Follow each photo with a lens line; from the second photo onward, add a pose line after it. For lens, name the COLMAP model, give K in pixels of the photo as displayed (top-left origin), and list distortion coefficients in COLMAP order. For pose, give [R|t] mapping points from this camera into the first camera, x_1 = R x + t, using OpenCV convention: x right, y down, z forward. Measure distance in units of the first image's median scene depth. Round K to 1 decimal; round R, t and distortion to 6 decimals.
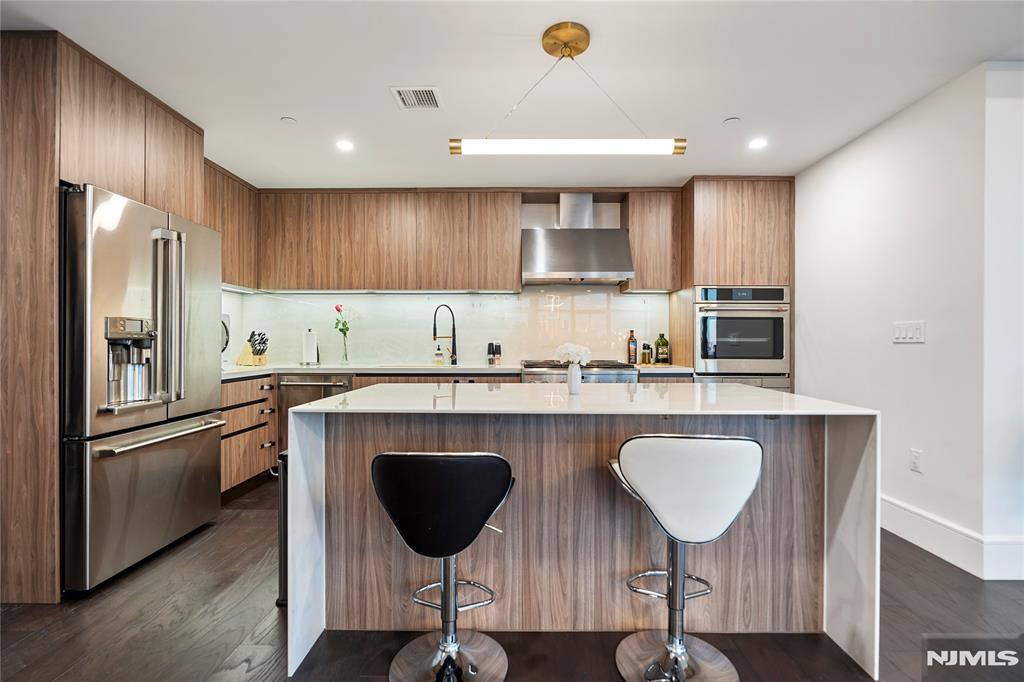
lens RADIAL K [[471.5, 0, 514.9], [0, 471.5, 341.2], [0, 0, 1]] dist [-0.002869, 0.000002]
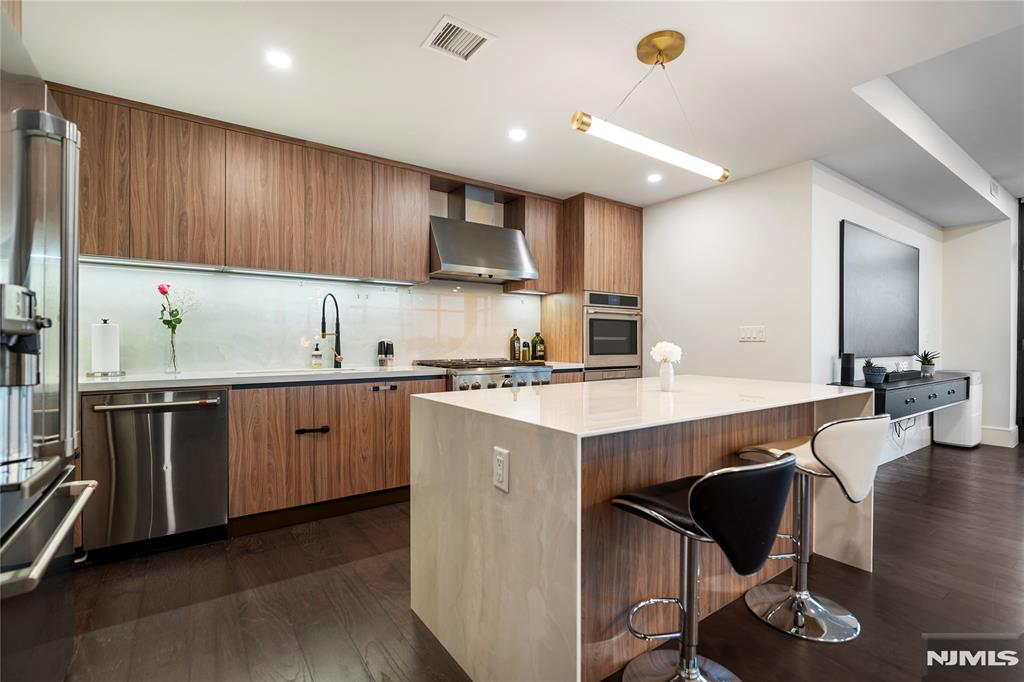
lens RADIAL K [[464.9, 0, 513.3], [0, 464.9, 338.7], [0, 0, 1]] dist [-0.002210, 0.000213]
pose [[0.811692, 0.002947, 0.584079, -0.405172], [-0.002607, 0.999996, -0.001422, -0.000530], [-0.584080, -0.000368, 0.811696, 0.197838]]
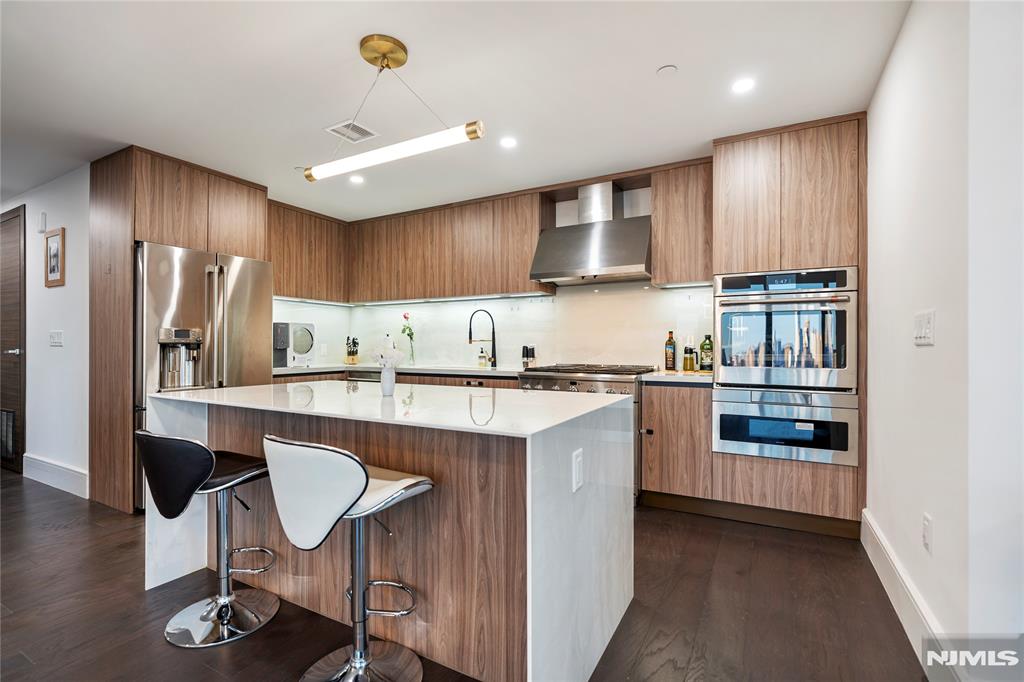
lens RADIAL K [[466.9, 0, 512.0], [0, 466.9, 341.0], [0, 0, 1]] dist [-0.001129, 0.000018]
pose [[0.879794, -0.005272, -0.475325, 0.456840], [0.001381, 0.999963, -0.008536, 0.001722], [0.475352, 0.006853, 0.879769, 0.129517]]
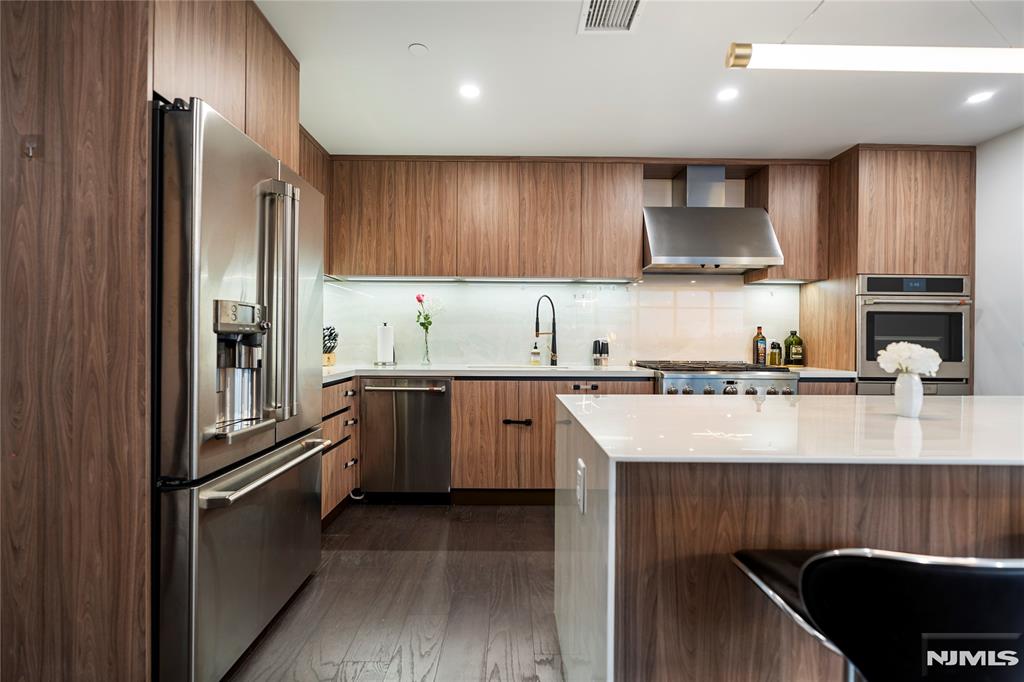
lens RADIAL K [[464.9, 0, 513.3], [0, 464.9, 338.7], [0, 0, 1]] dist [-0.002210, 0.000213]
pose [[0.999776, 0.006073, 0.020256, -0.253474], [-0.006106, 0.999980, 0.001581, 0.000085], [-0.020246, -0.001704, 0.999794, 0.180453]]
